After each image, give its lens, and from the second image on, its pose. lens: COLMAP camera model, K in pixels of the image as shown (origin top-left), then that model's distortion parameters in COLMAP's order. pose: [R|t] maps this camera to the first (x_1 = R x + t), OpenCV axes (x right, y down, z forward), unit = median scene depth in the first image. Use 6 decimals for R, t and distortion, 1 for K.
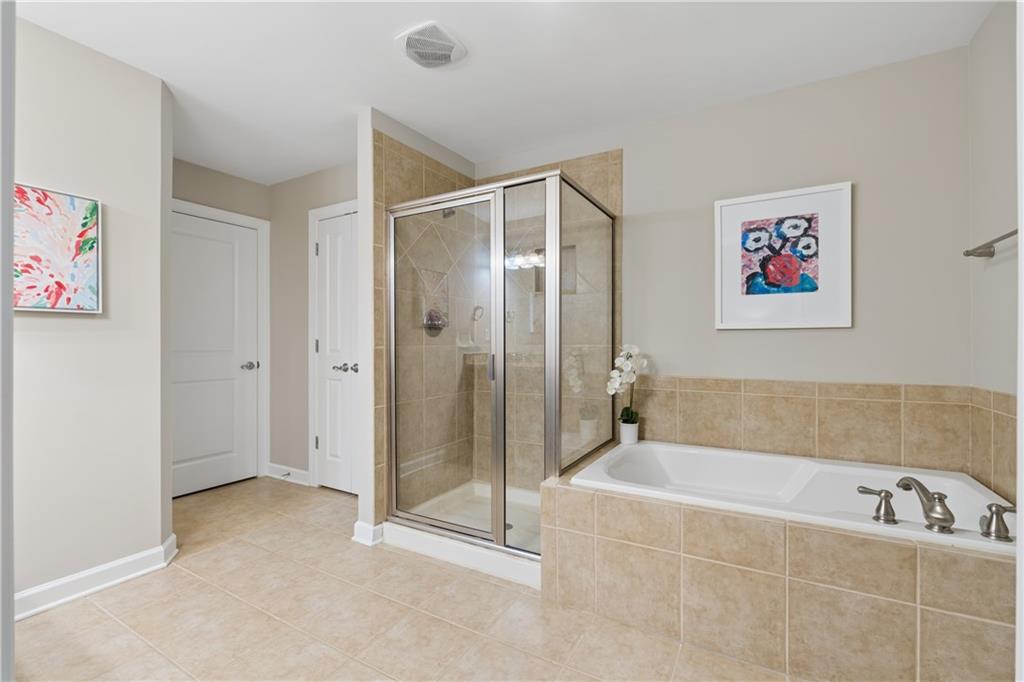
lens RADIAL K [[448.2, 0, 504.2], [0, 448.2, 337.4], [0, 0, 1]] dist [-0.006723, -0.000232]
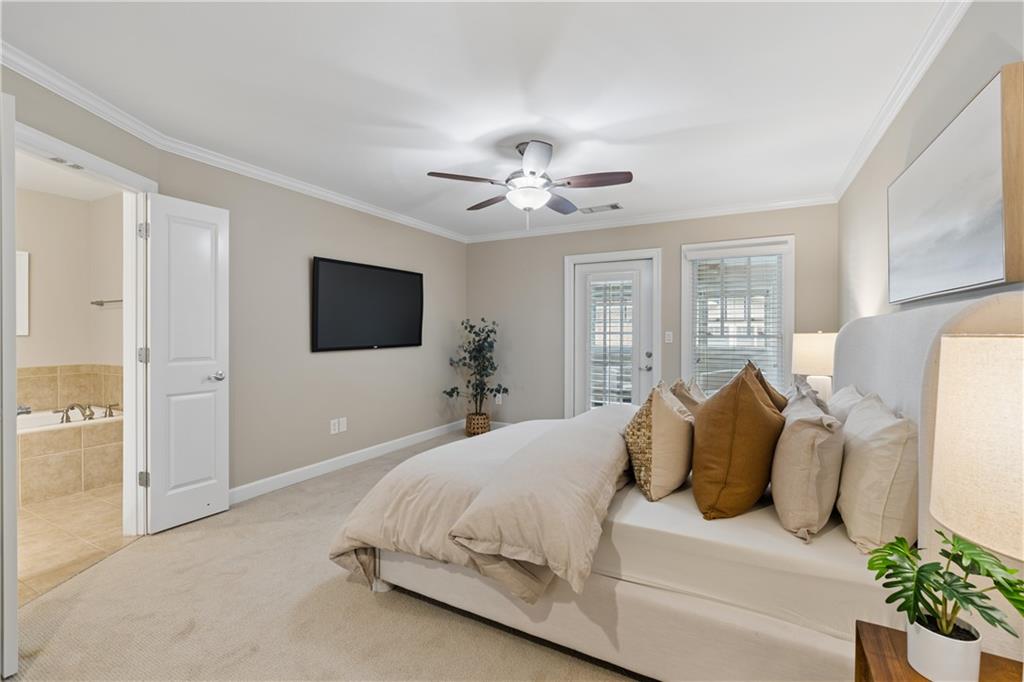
lens RADIAL K [[448.2, 0, 517.1], [0, 448.2, 338.7], [0, 0, 1]] dist [-0.006723, -0.000232]
pose [[-0.049206, -0.011660, 0.998721, -0.929866], [-0.008632, 0.999899, 0.011248, -0.041202], [-0.998751, -0.008067, -0.049301, -0.728799]]
